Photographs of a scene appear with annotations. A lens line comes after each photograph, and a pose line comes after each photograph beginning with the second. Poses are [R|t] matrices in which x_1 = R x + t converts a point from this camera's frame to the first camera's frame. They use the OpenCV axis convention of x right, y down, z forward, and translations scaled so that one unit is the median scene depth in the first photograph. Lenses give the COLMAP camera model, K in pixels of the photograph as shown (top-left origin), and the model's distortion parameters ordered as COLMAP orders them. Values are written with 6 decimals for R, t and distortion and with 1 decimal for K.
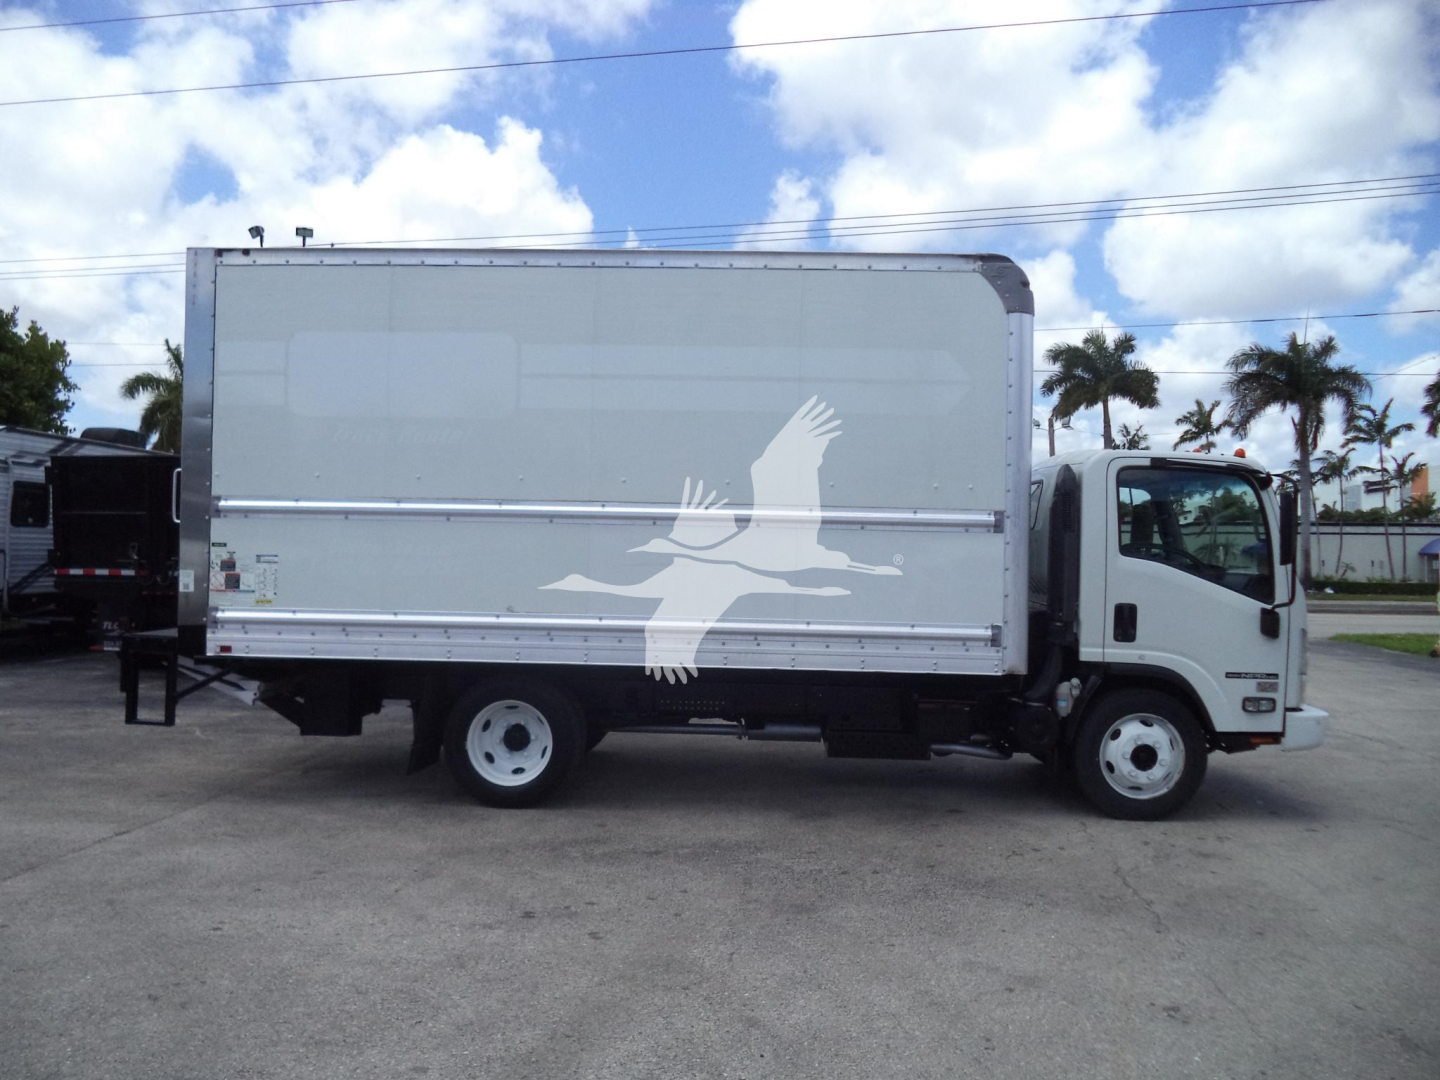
lens RADIAL K [[1159.2, 0, 719.1], [0, 1159.2, 547.6], [0, 0, 1]] dist [-0.008856, -0.014671]
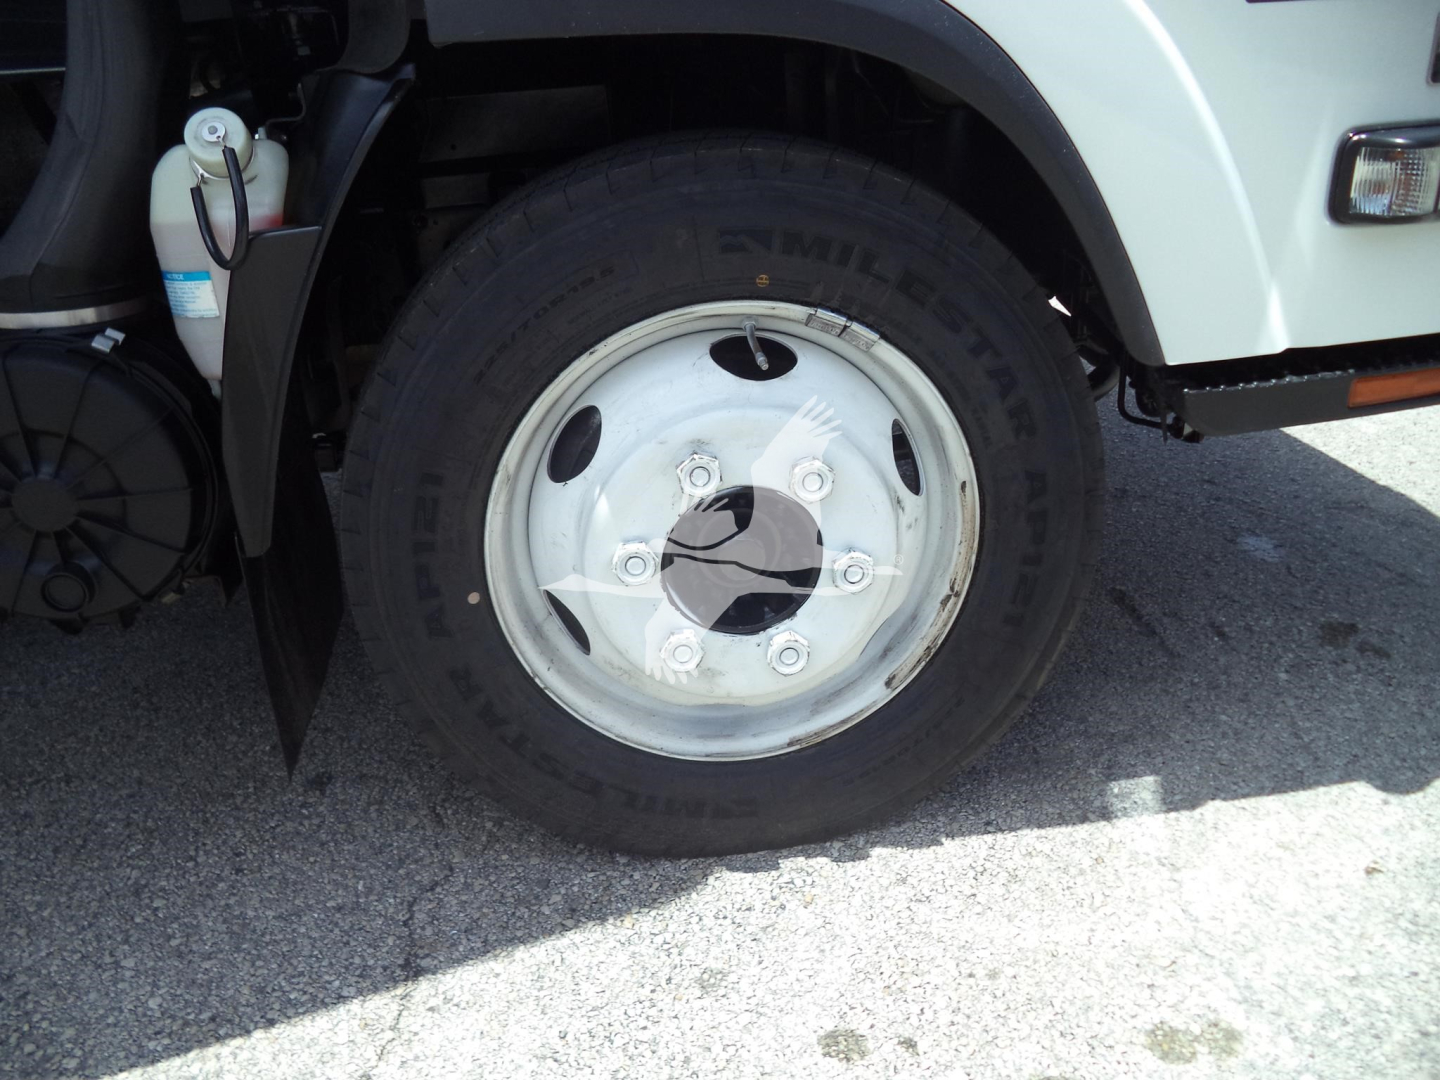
lens RADIAL K [[1159.2, 0, 719.1], [0, 1159.2, 547.6], [0, 0, 1]] dist [-0.008856, -0.014671]
pose [[0.987992, -0.133740, 0.077367, 0.055027], [0.088859, 0.901484, 0.423592, 0.016837], [-0.126396, -0.411631, 0.902543, 0.132955]]
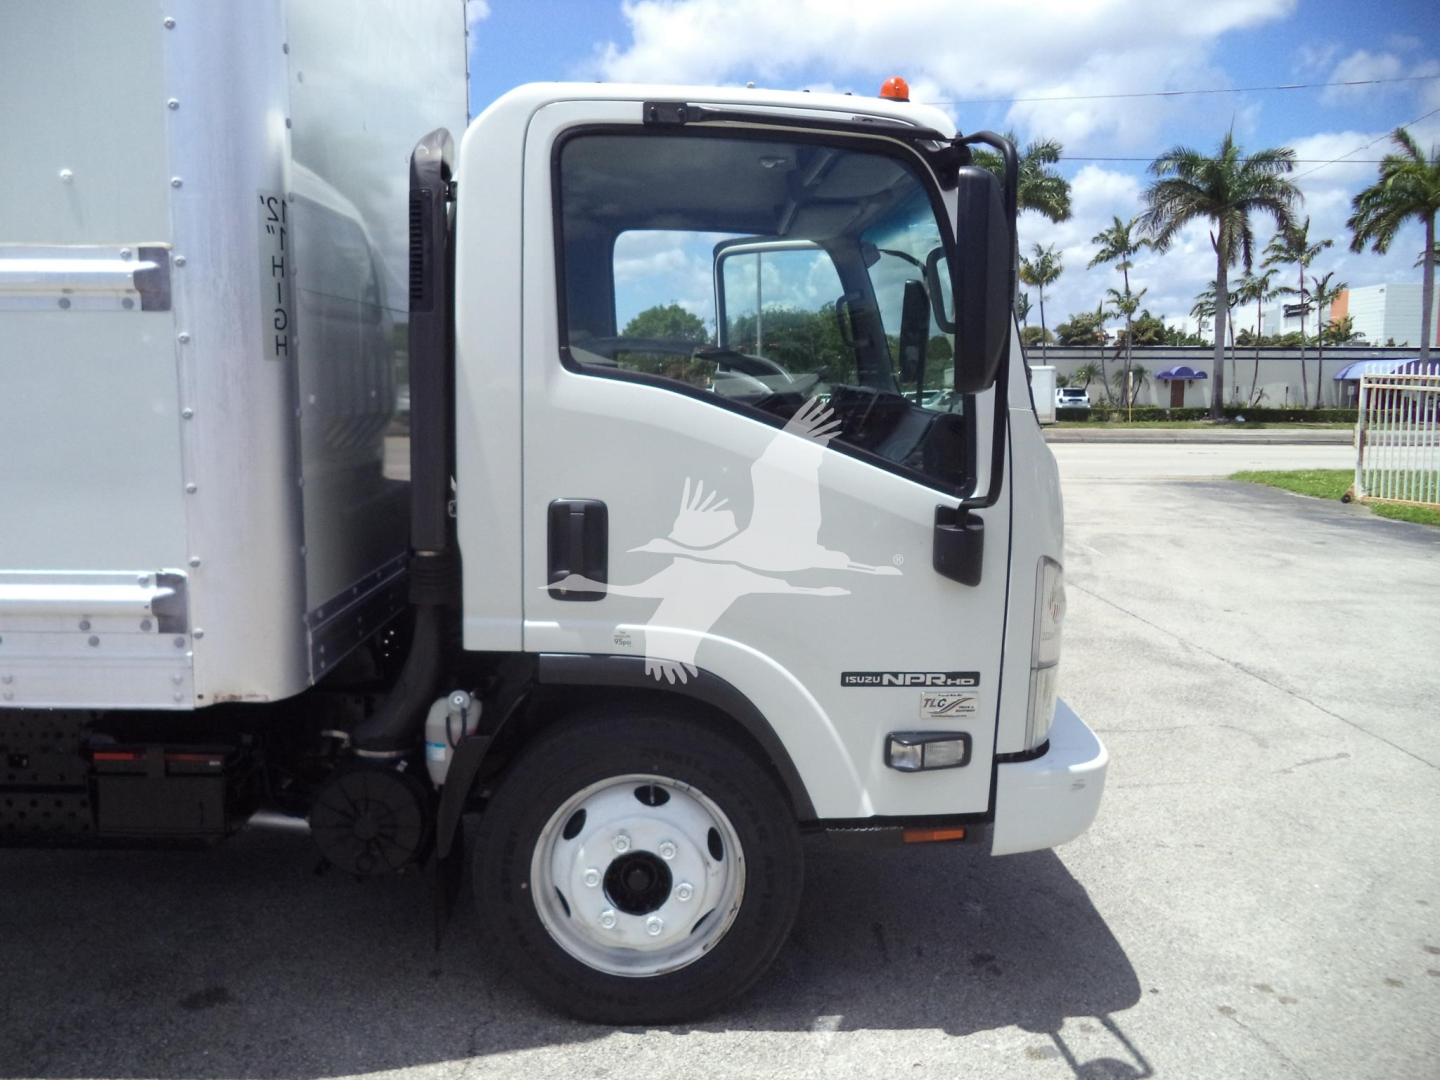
lens RADIAL K [[1109.3, 0, 726.1], [0, 1109.3, 535.9], [0, 0, 1]] dist [-0.026489, -0.000616]
pose [[0.998921, -0.017480, 0.043018, 0.060056], [0.011337, 0.990212, 0.139107, 0.001594], [-0.045029, -0.138469, 0.989343, 0.099910]]
